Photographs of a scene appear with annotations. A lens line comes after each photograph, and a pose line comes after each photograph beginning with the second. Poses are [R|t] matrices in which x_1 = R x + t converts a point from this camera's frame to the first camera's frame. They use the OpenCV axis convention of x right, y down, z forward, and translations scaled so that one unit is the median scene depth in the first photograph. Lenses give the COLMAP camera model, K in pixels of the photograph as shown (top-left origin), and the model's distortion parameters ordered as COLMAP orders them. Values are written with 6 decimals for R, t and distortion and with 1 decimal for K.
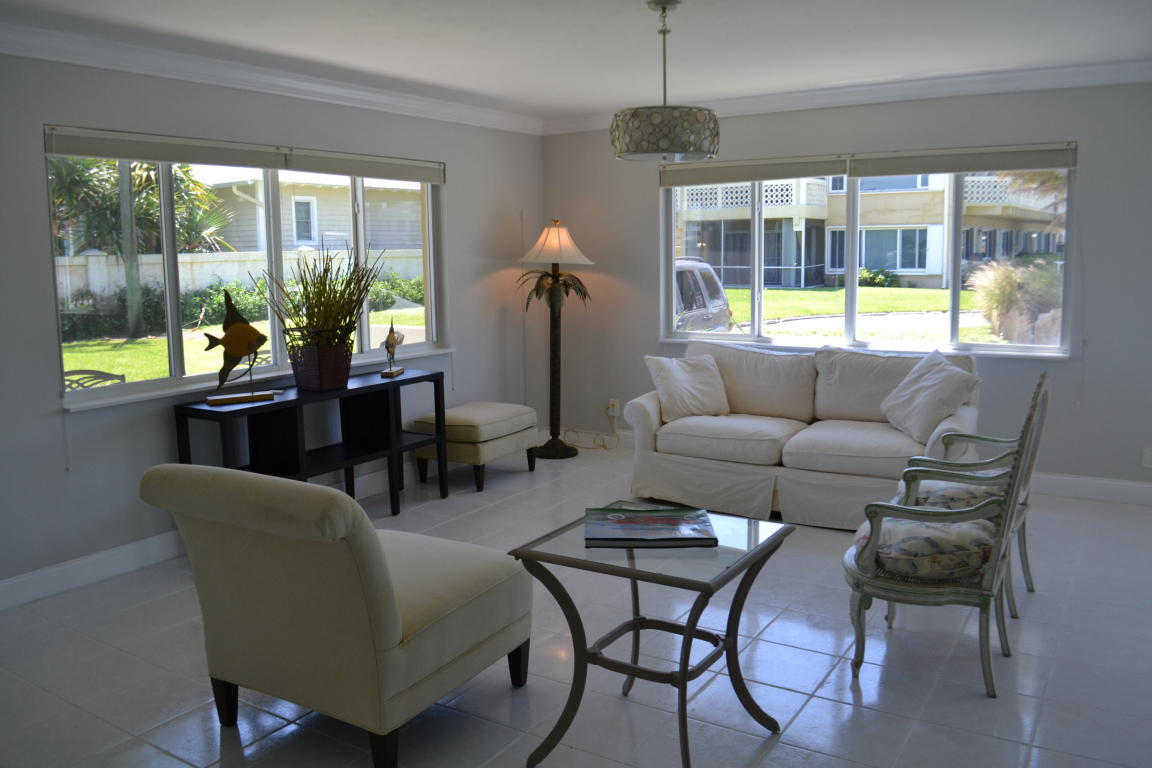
lens RADIAL K [[938.3, 0, 576.2], [0, 938.3, 381.4], [0, 0, 1]] dist [-0.011016, -0.007072]
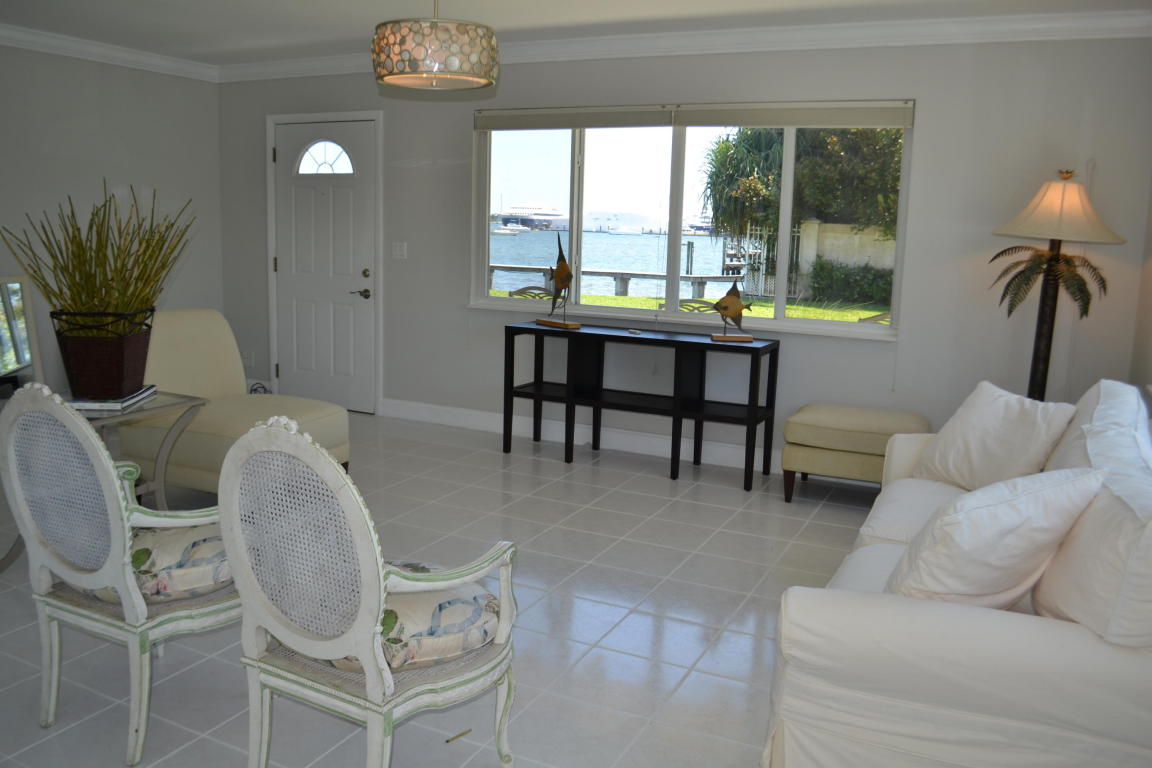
lens RADIAL K [[938.3, 0, 575.3], [0, 938.3, 382.6], [0, 0, 1]] dist [-0.011016, -0.007072]
pose [[0.112622, 0.189122, -0.975474, 0.651672], [-0.177002, 0.969836, 0.167594, -0.090240], [0.977746, 0.153786, 0.142700, 0.680691]]
